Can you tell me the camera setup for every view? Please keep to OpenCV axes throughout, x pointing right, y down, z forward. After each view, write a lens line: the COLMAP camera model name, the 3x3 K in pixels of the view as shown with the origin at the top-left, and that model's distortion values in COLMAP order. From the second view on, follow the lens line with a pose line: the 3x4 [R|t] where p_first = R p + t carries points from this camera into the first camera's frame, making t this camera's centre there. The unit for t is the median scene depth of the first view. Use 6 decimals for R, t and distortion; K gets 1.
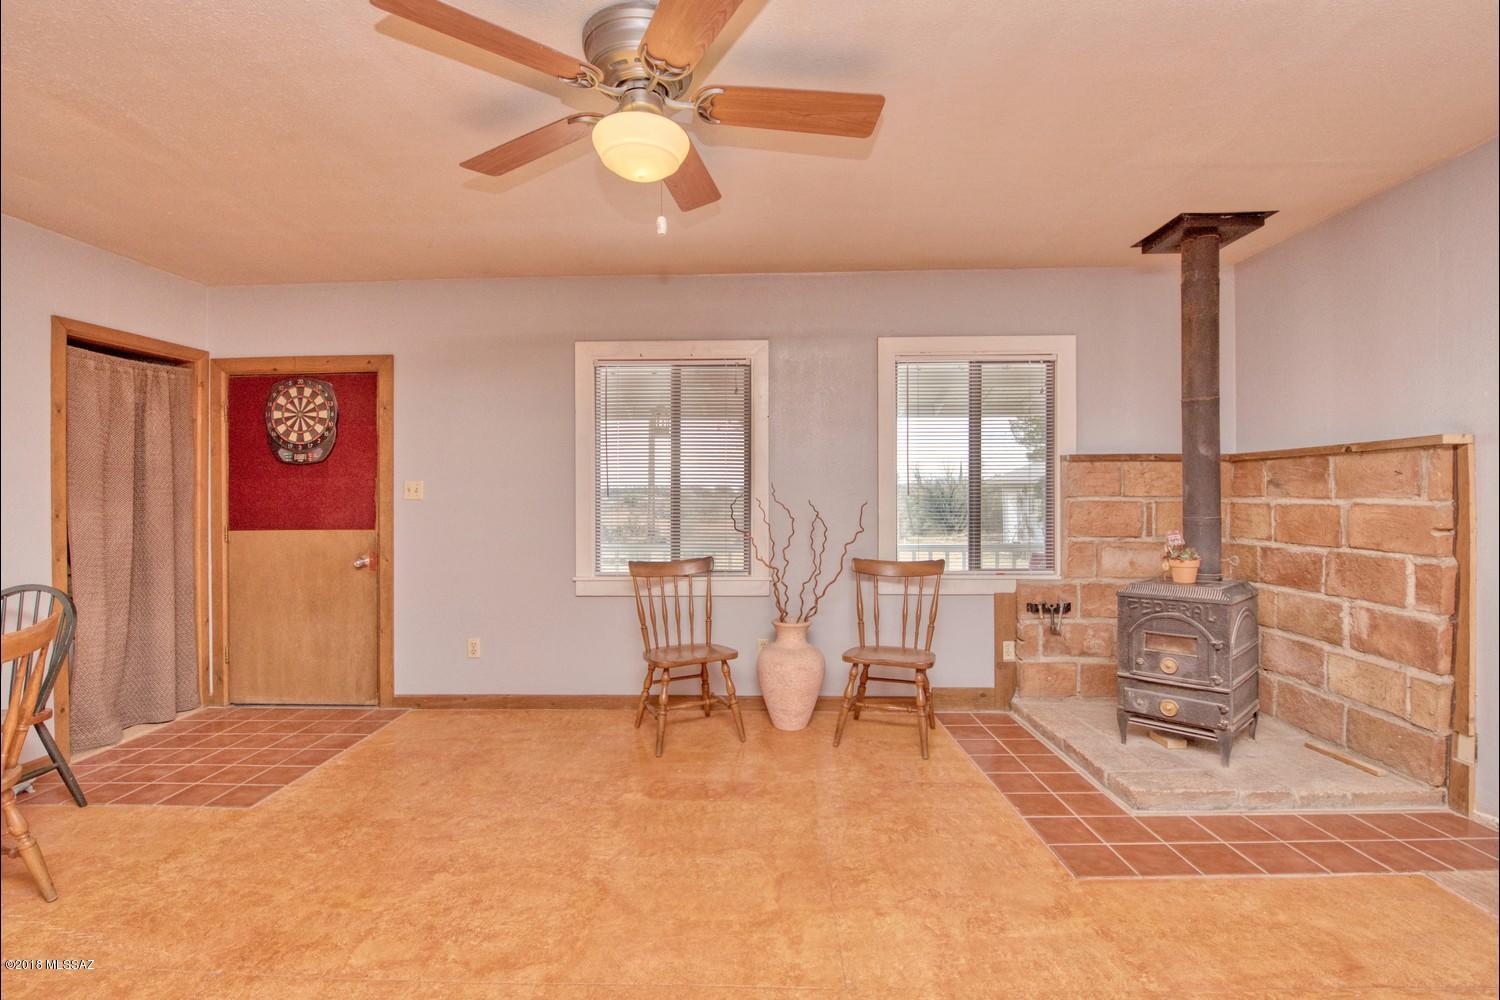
lens RADIAL K [[667.2, 0, 730.9], [0, 667.2, 503.6], [0, 0, 1]] dist [-0.011594, -0.001410]
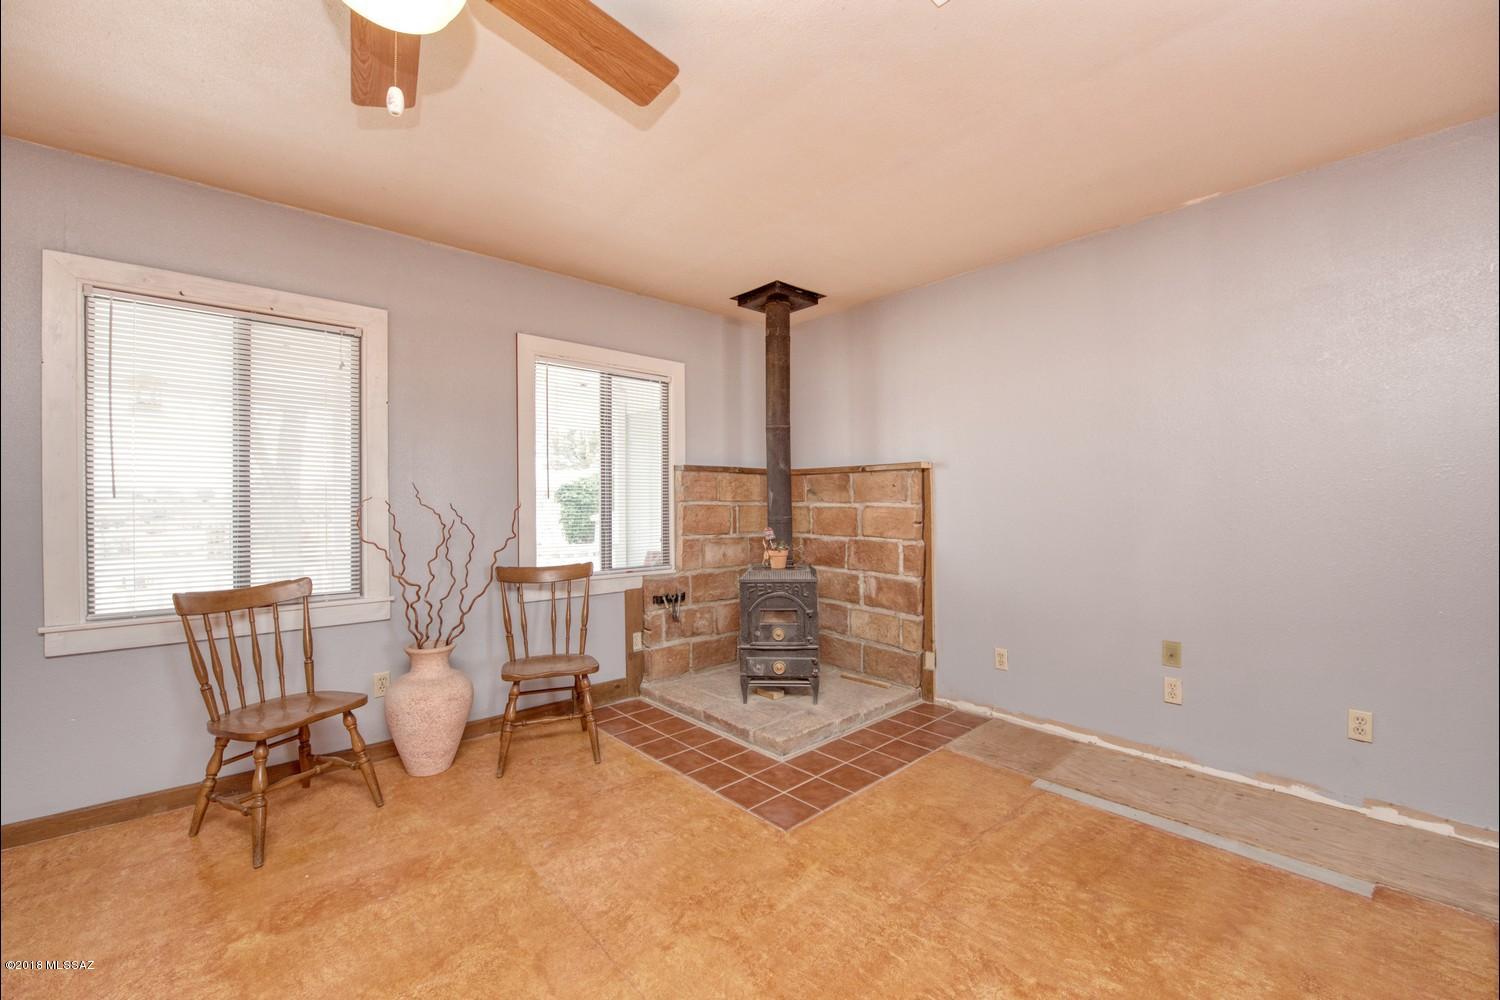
lens RADIAL K [[601.7, 0, 734.8], [0, 601.7, 507.2], [0, 0, 1]] dist [-0.012494, -0.002020]
pose [[0.731346, -0.002698, 0.682002, -0.157544], [0.003914, 0.999992, -0.000241, 0.001081], [-0.681996, 0.002845, 0.731351, 0.185111]]
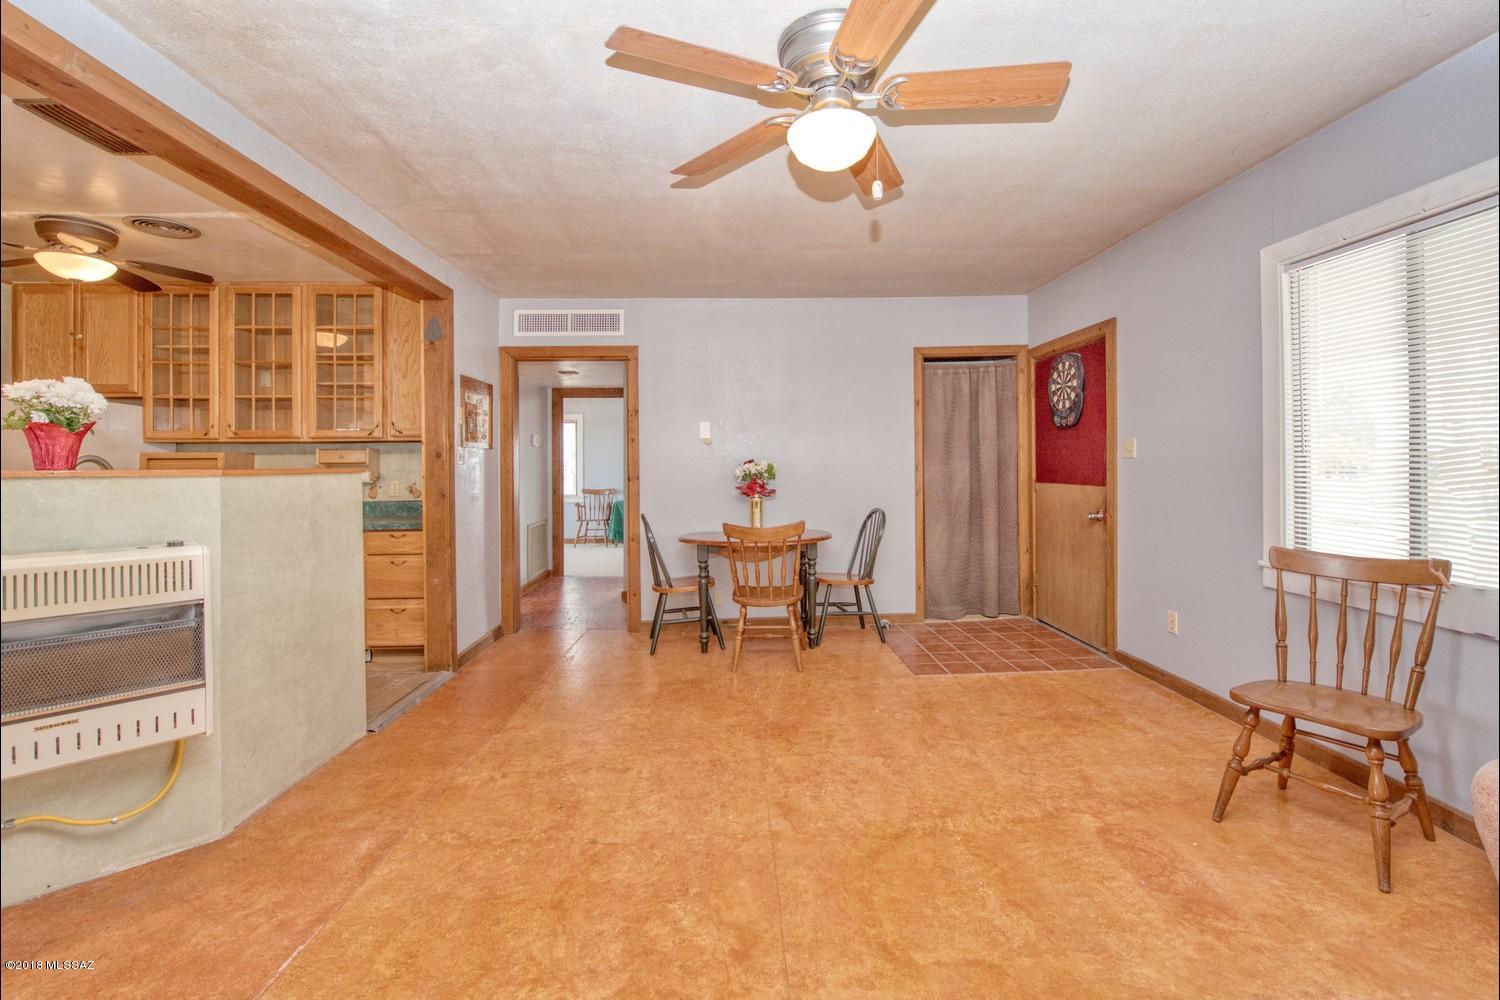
lens RADIAL K [[636.5, 0, 768.8], [0, 636.5, 459.7], [0, 0, 1]] dist [-0.020590, 0.000097]
pose [[0.111800, 0.002367, -0.993728, 0.477501], [0.001942, 0.999995, 0.002600, -0.008461], [0.993729, -0.002220, 0.111795, 0.426823]]
